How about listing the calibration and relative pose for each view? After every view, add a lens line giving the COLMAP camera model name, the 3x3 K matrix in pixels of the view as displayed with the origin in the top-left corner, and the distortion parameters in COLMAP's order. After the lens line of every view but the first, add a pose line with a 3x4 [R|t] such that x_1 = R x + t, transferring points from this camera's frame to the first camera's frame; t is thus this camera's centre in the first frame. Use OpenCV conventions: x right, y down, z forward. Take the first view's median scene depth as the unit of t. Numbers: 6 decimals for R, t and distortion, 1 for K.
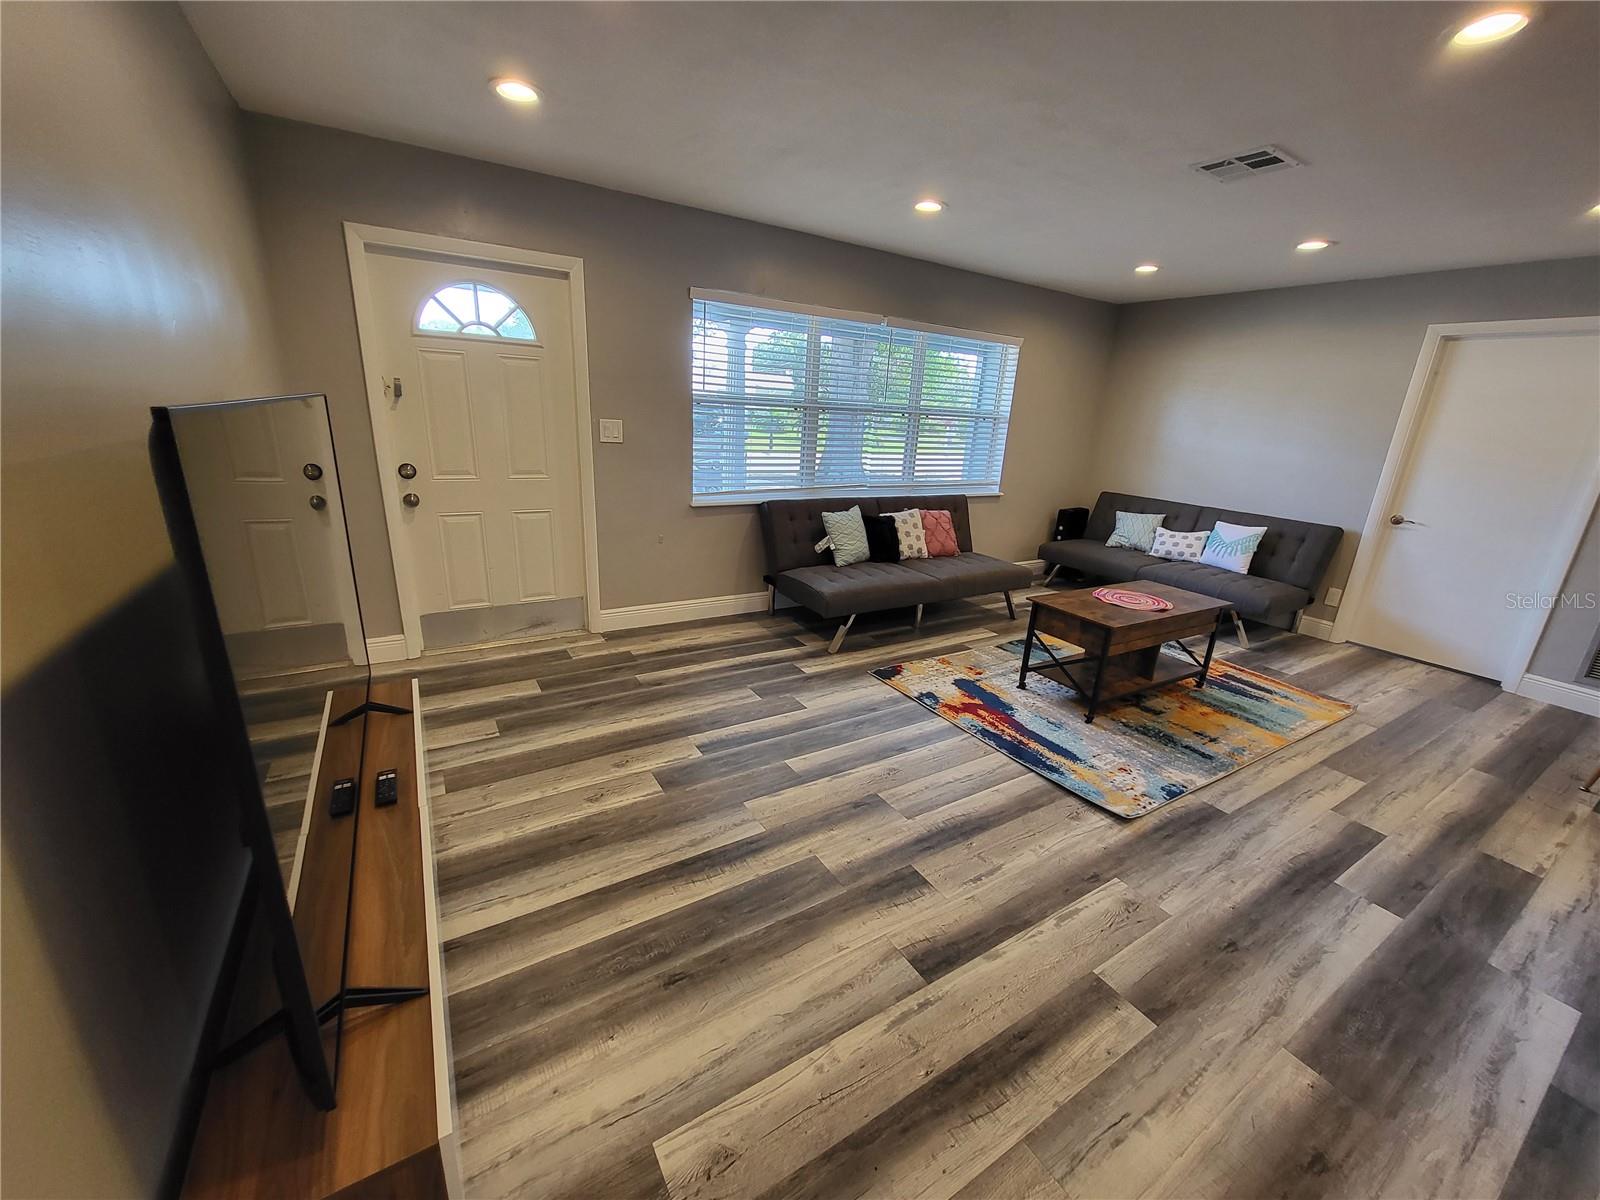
lens RADIAL K [[631.6, 0, 804.0], [0, 631.6, 603.6], [0, 0, 1]] dist [-0.000944, -0.000424]
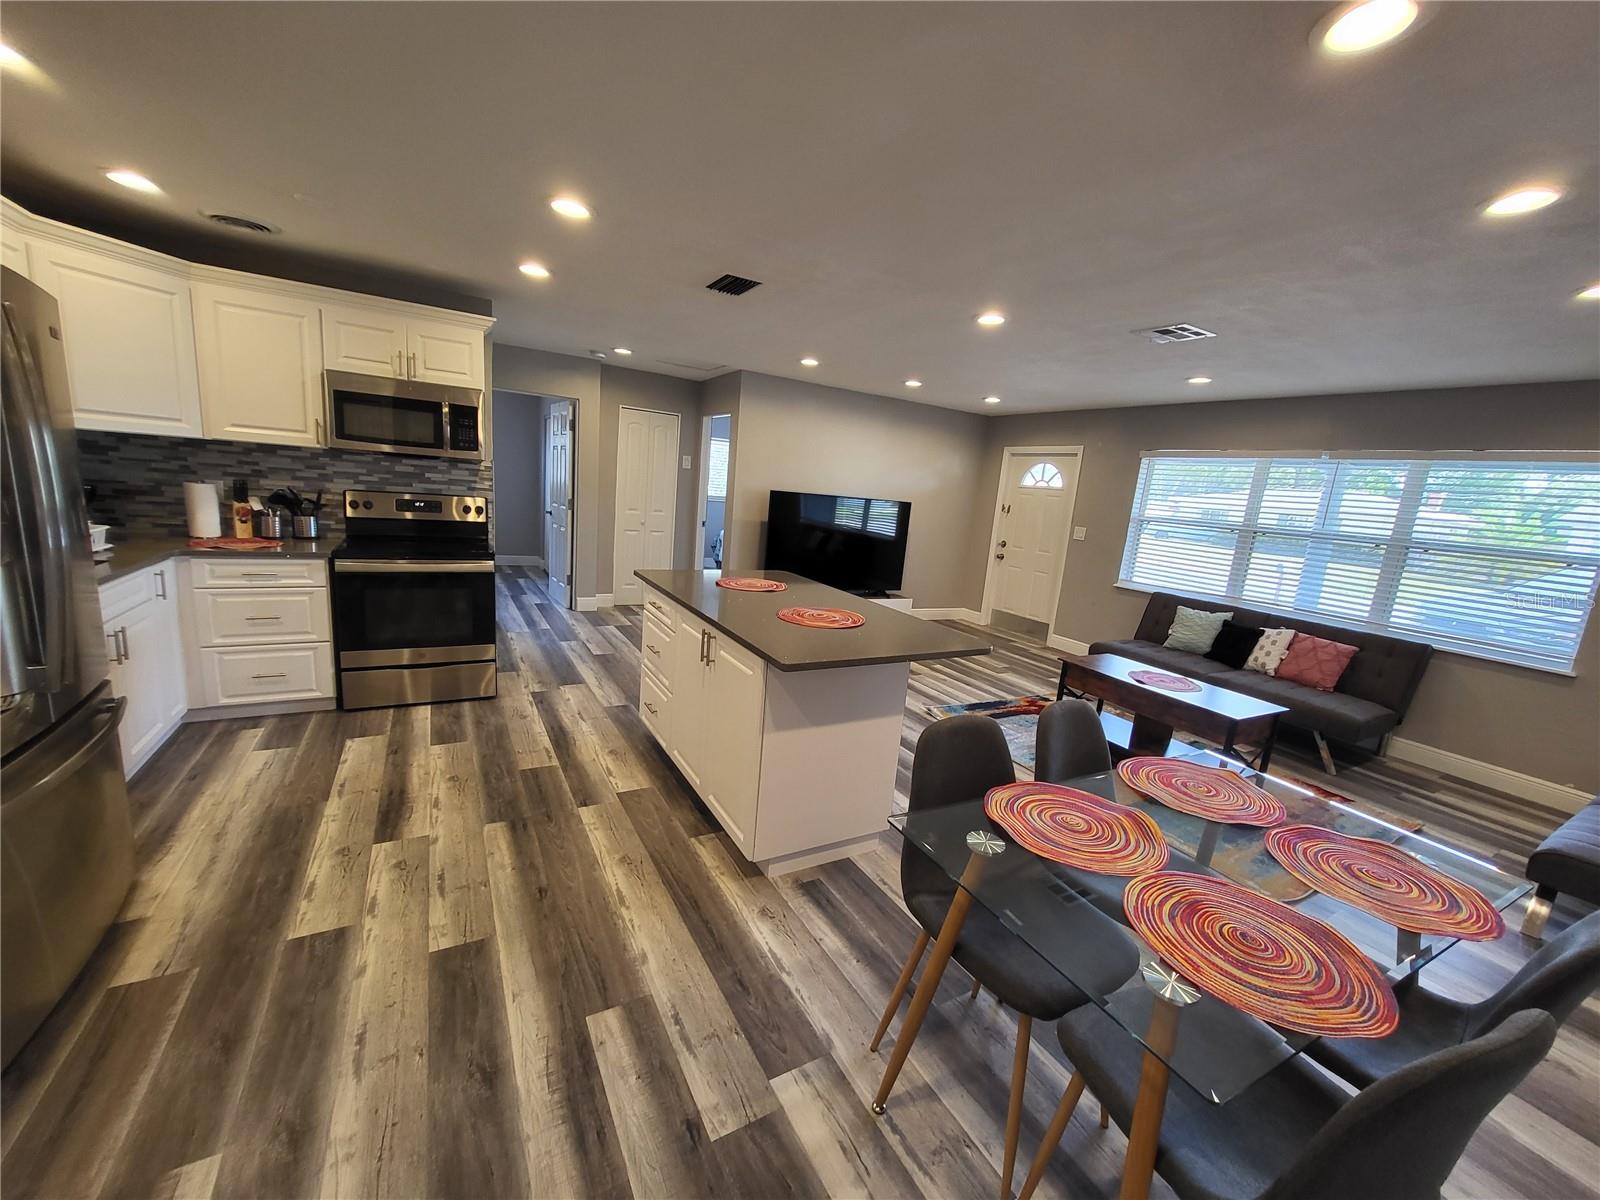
lens RADIAL K [[628.3, 0, 801.3], [0, 628.3, 604.5], [0, 0, 1]] dist [-0.000826, -0.000374]
pose [[-0.030927, 0.130814, -0.990924, 1.609460], [-0.382835, 0.914245, 0.132639, -0.031540], [0.923299, 0.383463, 0.021806, 0.353195]]
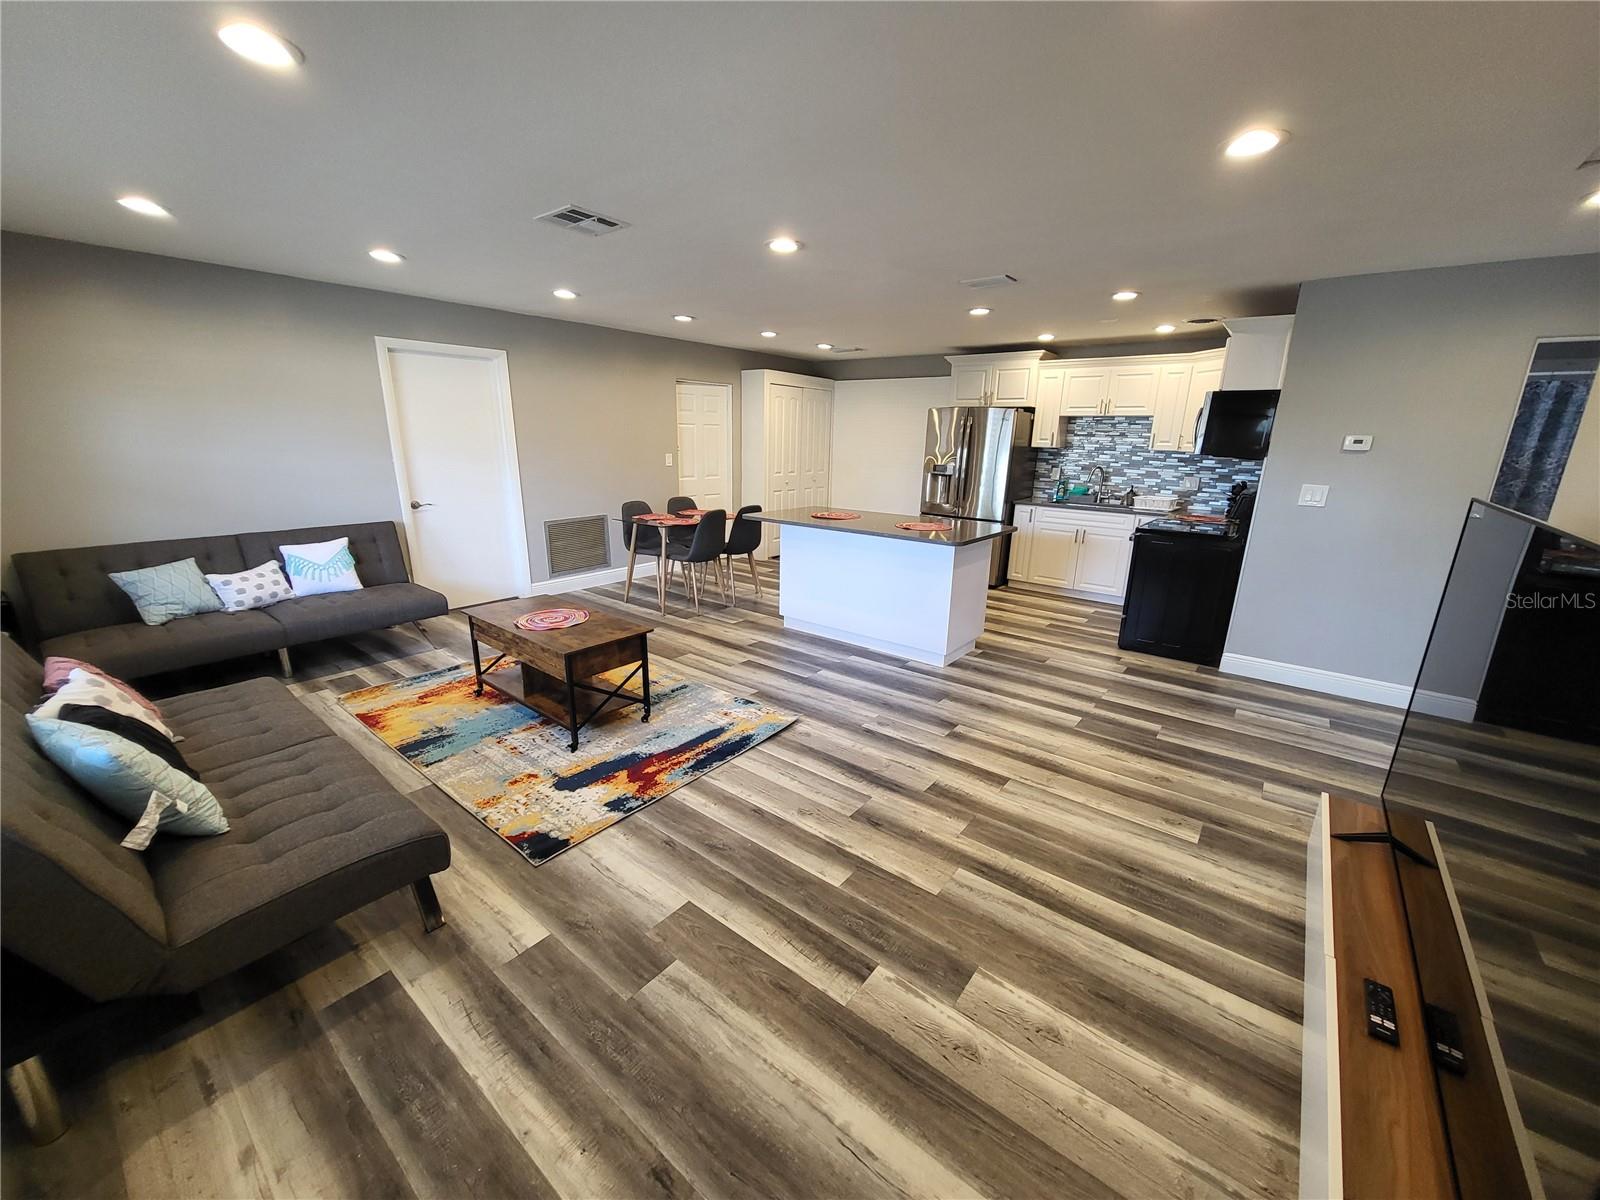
lens RADIAL K [[621.4, 0, 799.9], [0, 621.4, 605.9], [0, 0, 1]] dist [-0.001023, -0.000284]
pose [[-0.335694, -0.312177, 0.888738, -0.492772], [0.243956, 0.882485, 0.402127, -0.330407], [-0.909832, 0.351805, -0.220087, 0.859918]]
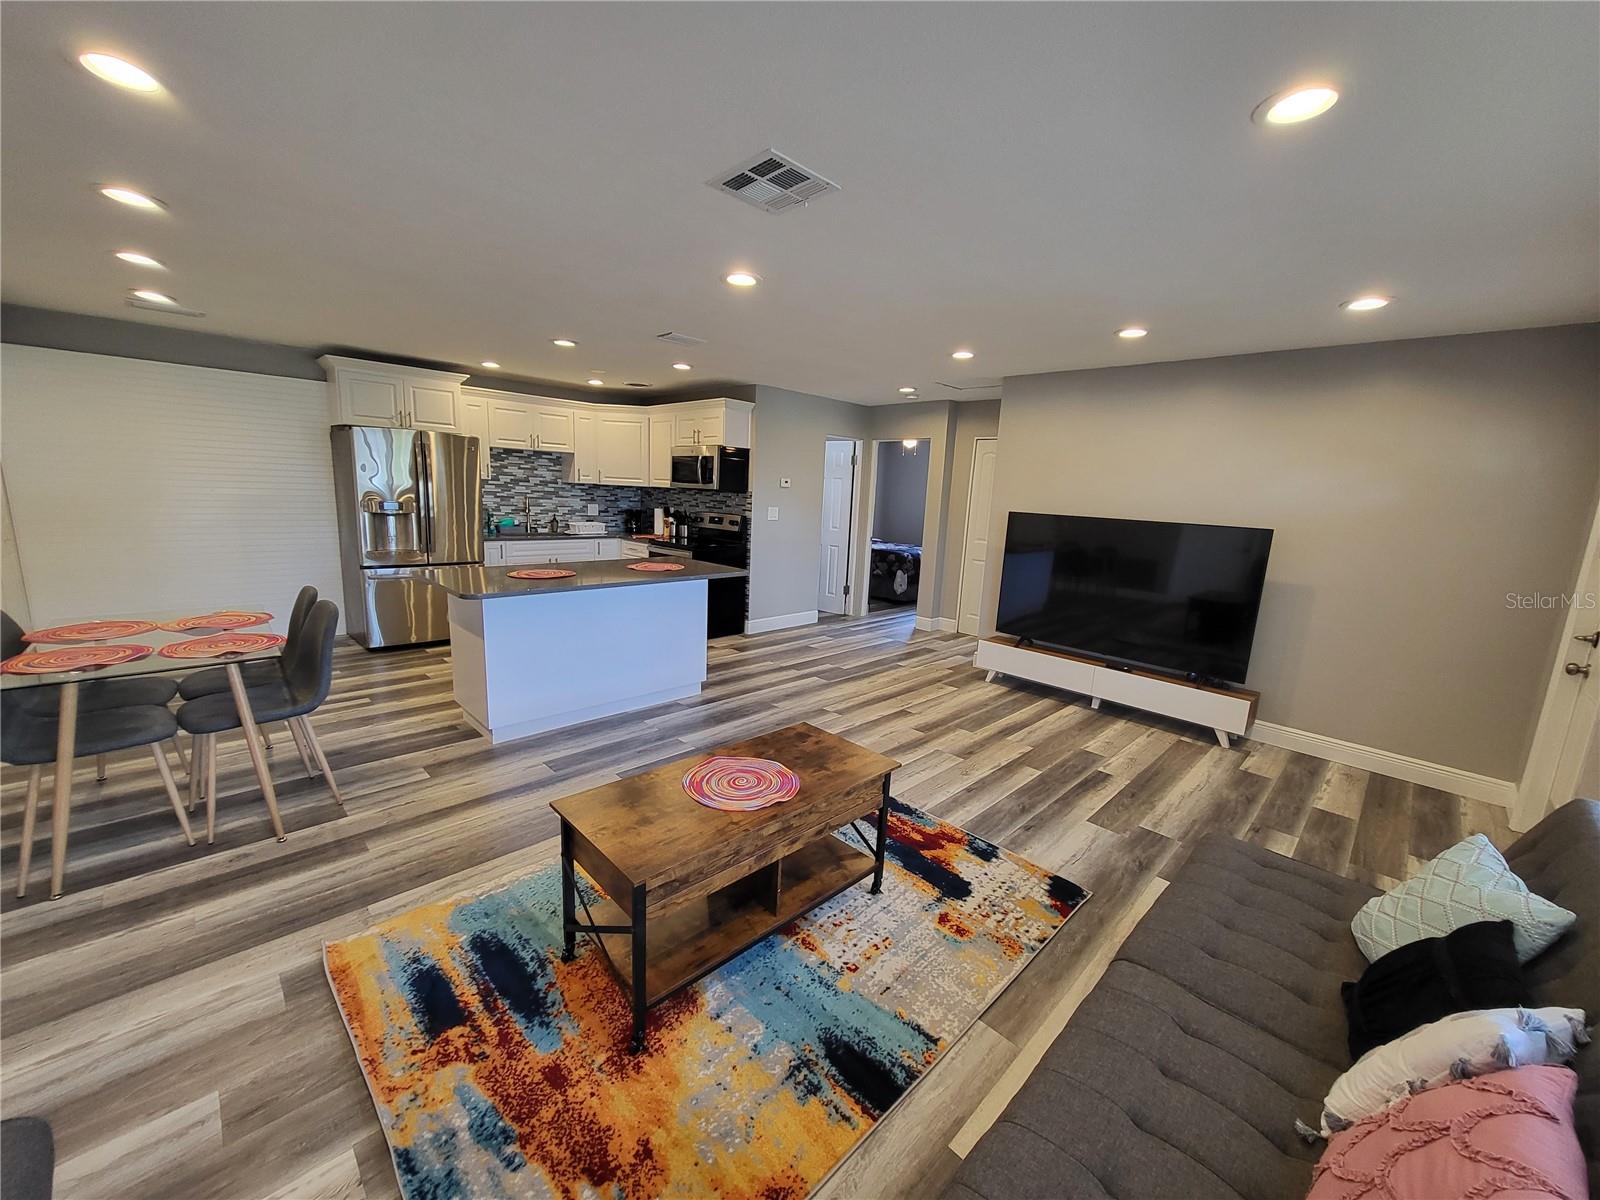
lens RADIAL K [[625.9, 0, 801.6], [0, 625.9, 604.8], [0, 0, 1]] dist [-0.002262, -0.000353]
pose [[-0.969367, -0.057000, -0.238913, 0.623813], [-0.162211, 0.878963, 0.448455, -0.446300], [0.184434, 0.473472, -0.861283, 1.470665]]
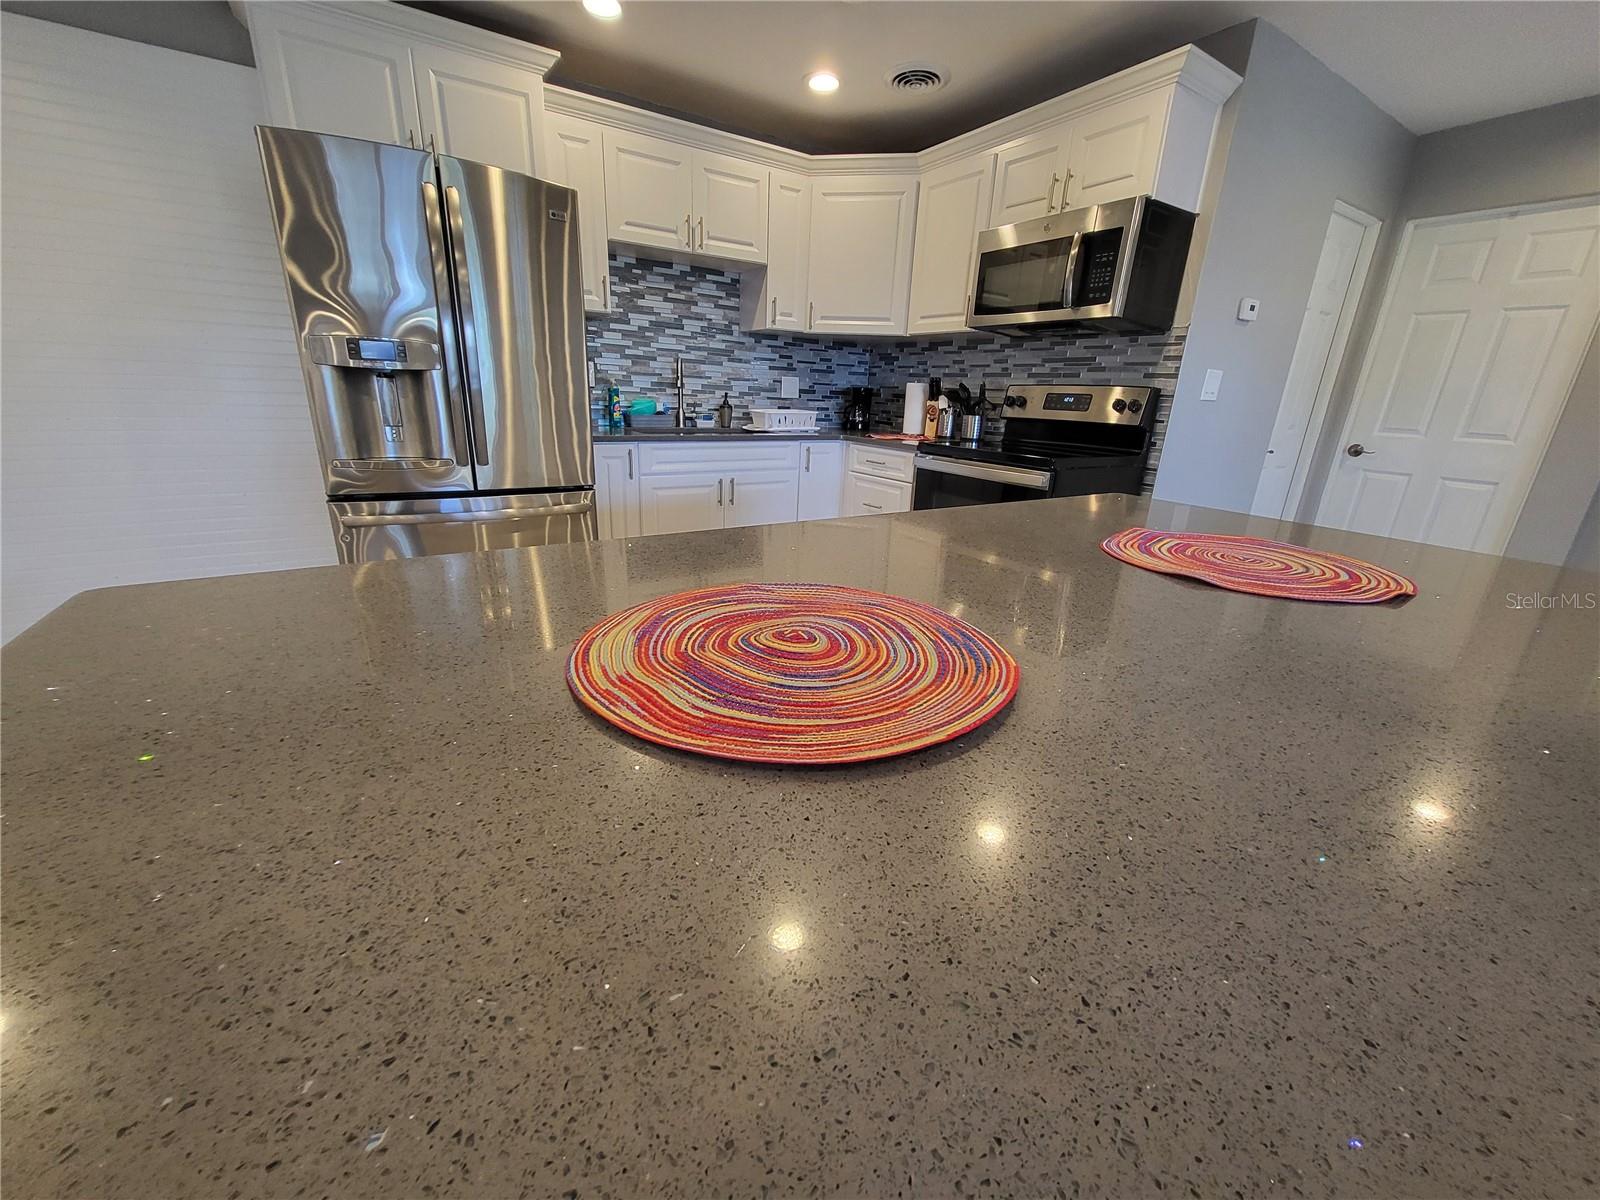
lens RADIAL K [[625.4, 0, 801.0], [0, 625.4, 608.7], [0, 0, 1]] dist [-0.002333, -0.001047]
pose [[-0.995384, -0.086798, -0.040955, 0.815958], [-0.094019, 0.796138, 0.597766, -0.026526], [-0.019279, 0.598857, -0.800624, 0.525351]]
